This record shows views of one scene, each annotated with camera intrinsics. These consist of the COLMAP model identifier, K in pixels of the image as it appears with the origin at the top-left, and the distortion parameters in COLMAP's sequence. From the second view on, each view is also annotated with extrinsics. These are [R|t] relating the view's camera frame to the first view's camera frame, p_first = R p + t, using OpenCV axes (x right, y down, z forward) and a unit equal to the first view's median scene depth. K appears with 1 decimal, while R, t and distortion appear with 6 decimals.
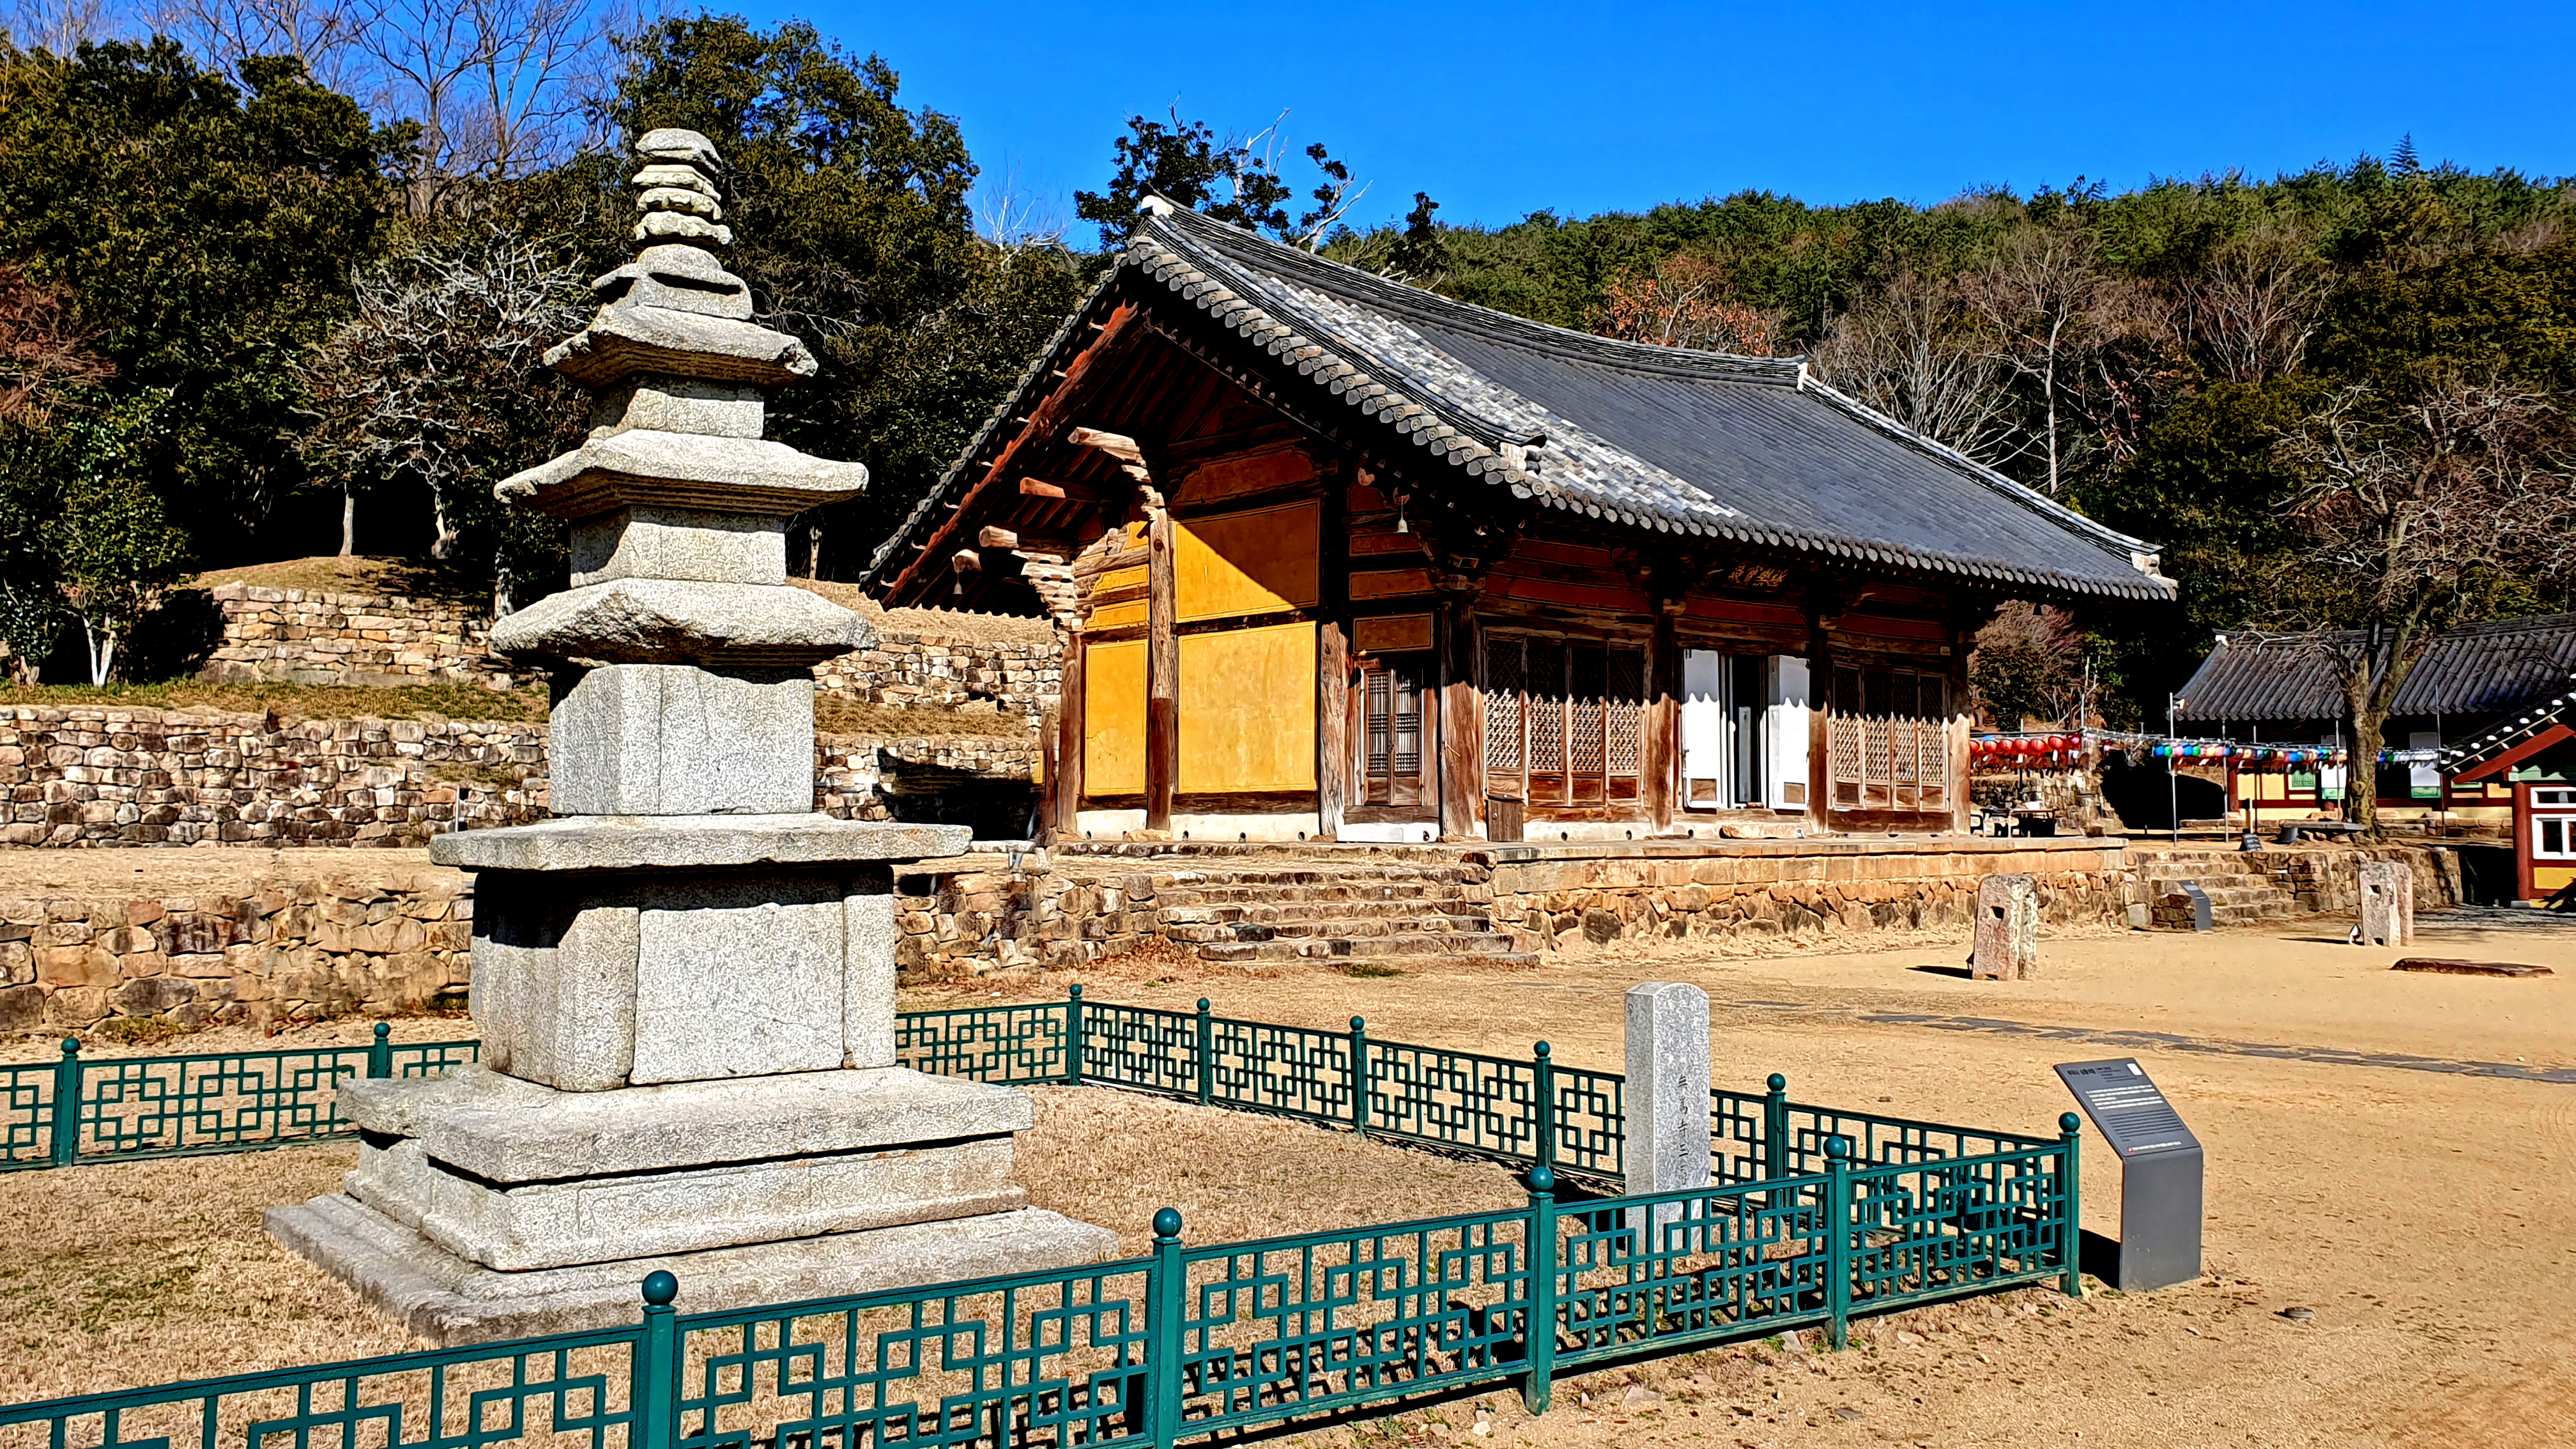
lens RADIAL K [[2209.9, 0, 1294.4], [0, 2209.9, 669.6], [0, 0, 1]] dist [0.100521, -0.206171]
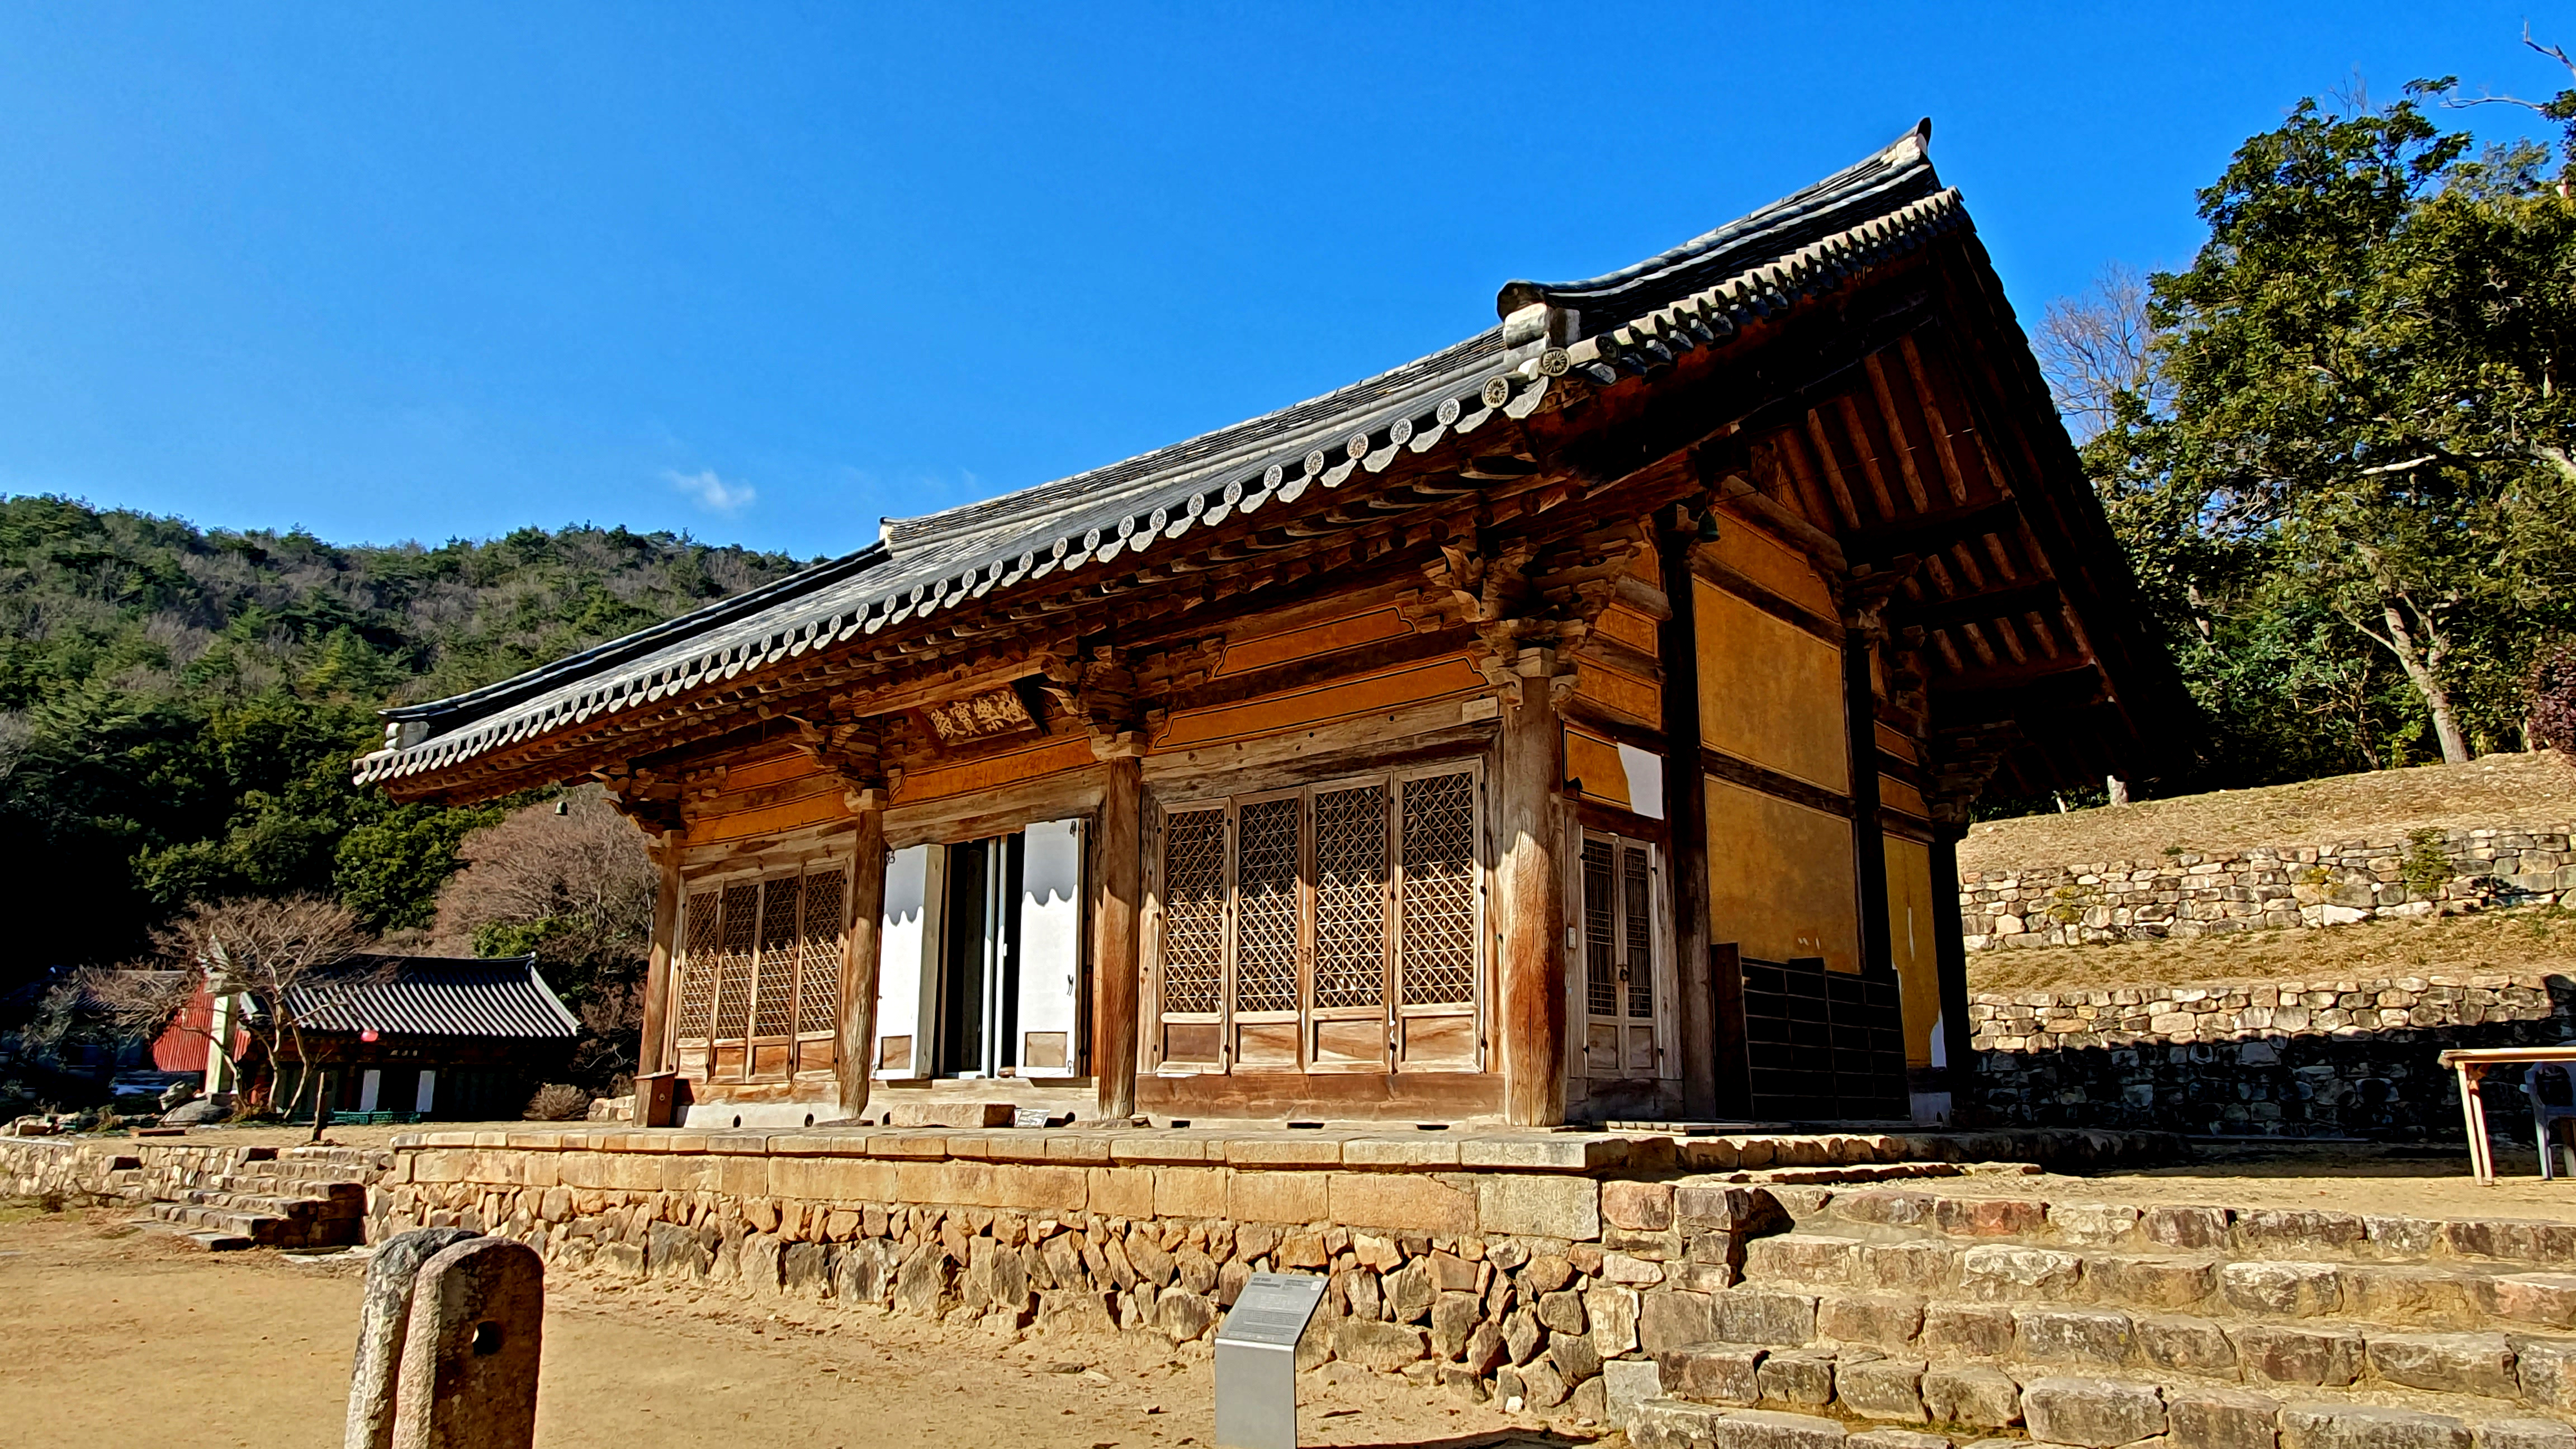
lens RADIAL K [[1637.2, 0, 1273.4], [0, 1637.2, 732.7], [0, 0, 1]] dist [0.006728, 0.001267]
pose [[0.094123, -0.220598, -0.970813, 0.671051], [0.071558, 0.974119, -0.214411, 0.070923], [0.992986, -0.049288, 0.107473, 1.014417]]
